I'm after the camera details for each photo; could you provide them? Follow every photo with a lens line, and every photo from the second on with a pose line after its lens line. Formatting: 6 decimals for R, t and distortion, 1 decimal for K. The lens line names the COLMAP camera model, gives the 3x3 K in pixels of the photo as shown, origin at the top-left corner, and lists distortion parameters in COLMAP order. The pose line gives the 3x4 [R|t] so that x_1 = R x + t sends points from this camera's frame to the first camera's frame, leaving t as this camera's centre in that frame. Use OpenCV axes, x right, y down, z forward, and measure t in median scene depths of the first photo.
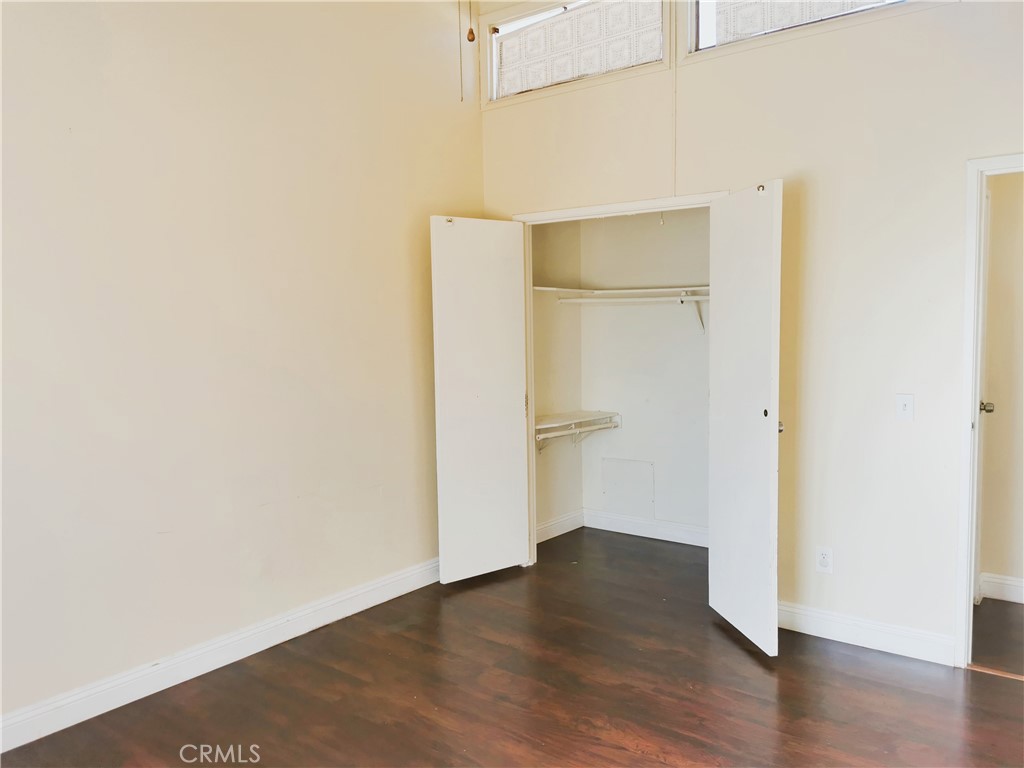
lens RADIAL K [[812.1, 0, 512.0], [0, 812.1, 384.0], [0, 0, 1]] dist [0.073269, -0.092760]
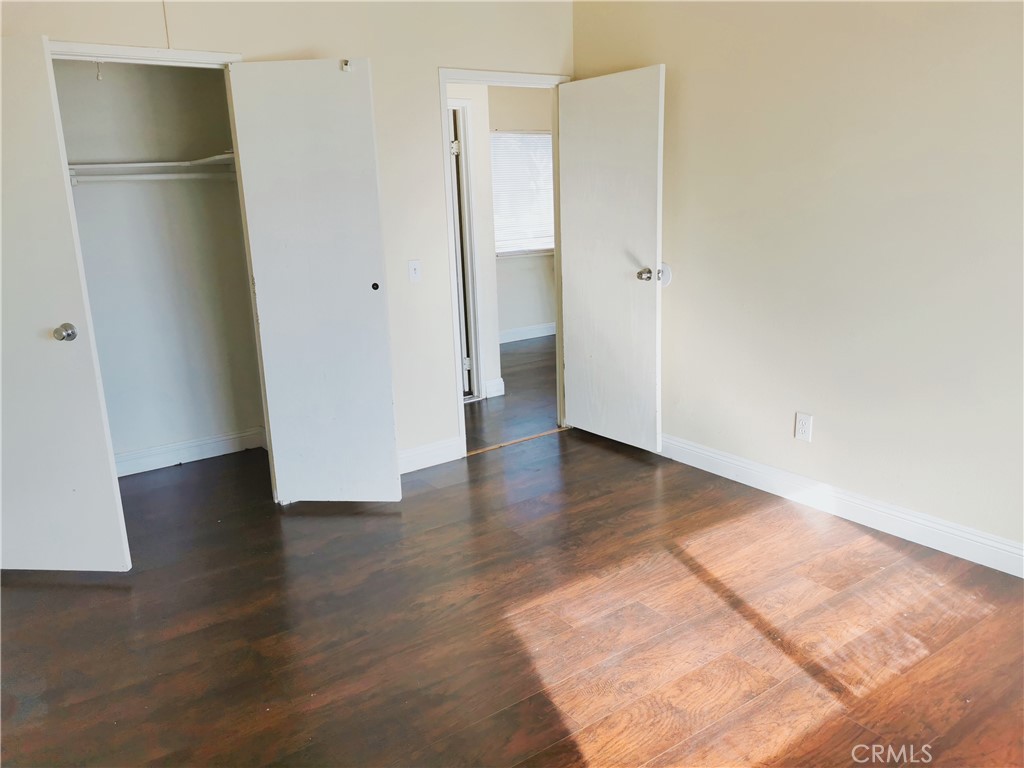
lens RADIAL K [[812.1, 0, 512.0], [0, 812.1, 384.0], [0, 0, 1]] dist [0.073269, -0.092760]
pose [[0.255775, -0.215099, 0.942503, -0.684059], [0.110092, 0.975071, 0.192655, -0.025878], [-0.960447, 0.054485, 0.273079, 0.548833]]
